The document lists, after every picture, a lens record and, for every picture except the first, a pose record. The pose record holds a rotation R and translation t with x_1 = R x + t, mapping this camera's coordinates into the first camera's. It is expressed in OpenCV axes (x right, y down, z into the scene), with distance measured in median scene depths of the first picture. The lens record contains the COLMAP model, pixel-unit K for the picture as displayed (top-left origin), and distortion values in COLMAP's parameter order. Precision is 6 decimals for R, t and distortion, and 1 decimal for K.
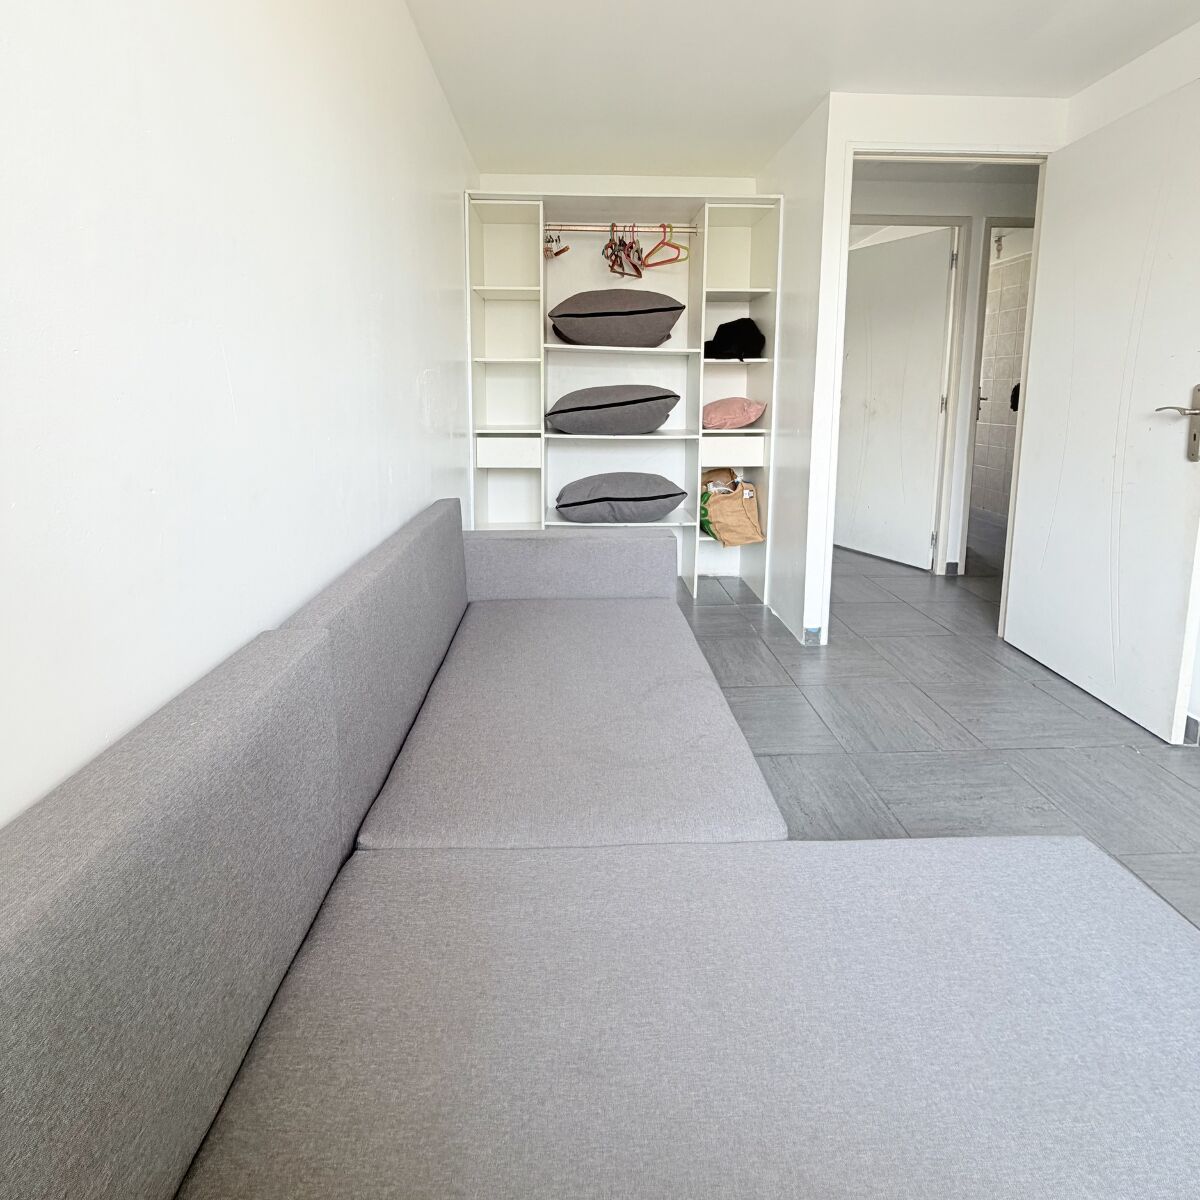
lens RADIAL K [[636.7, 0, 600.7], [0, 636.7, 469.9], [0, 0, 1]] dist [-0.001590, -0.000213]
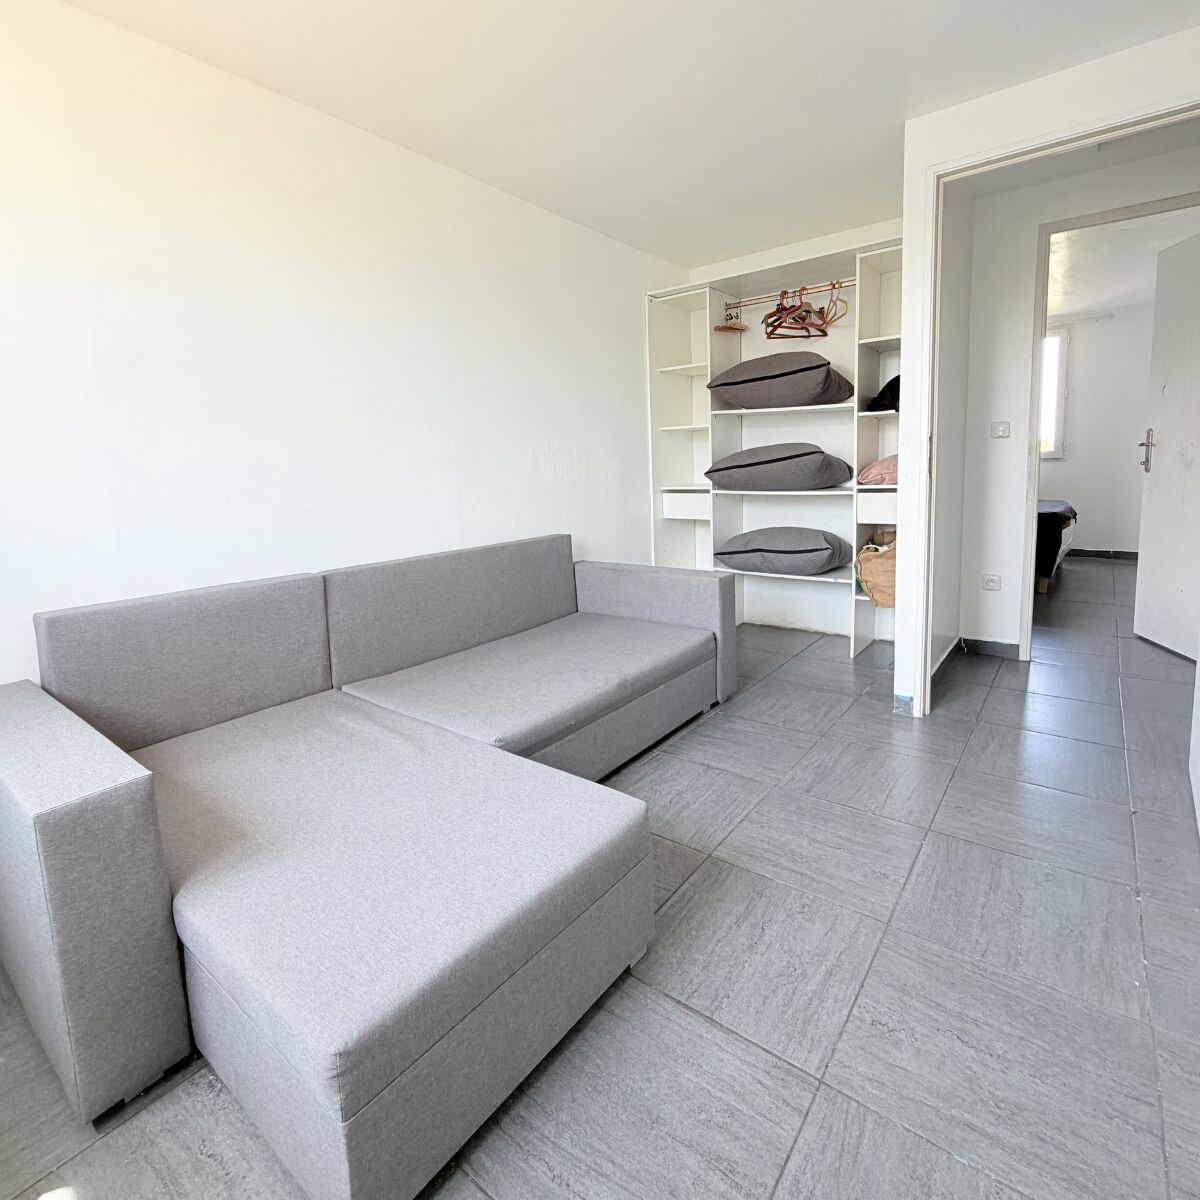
lens RADIAL K [[638.5, 0, 600.7], [0, 638.5, 539.8], [0, 0, 1]] dist [0.001073, 0.000734]
pose [[0.762889, 0.047149, -0.644808, 0.510558], [-0.043502, 0.998821, 0.021566, 0.016719], [0.645064, 0.011598, 0.764041, -0.002340]]
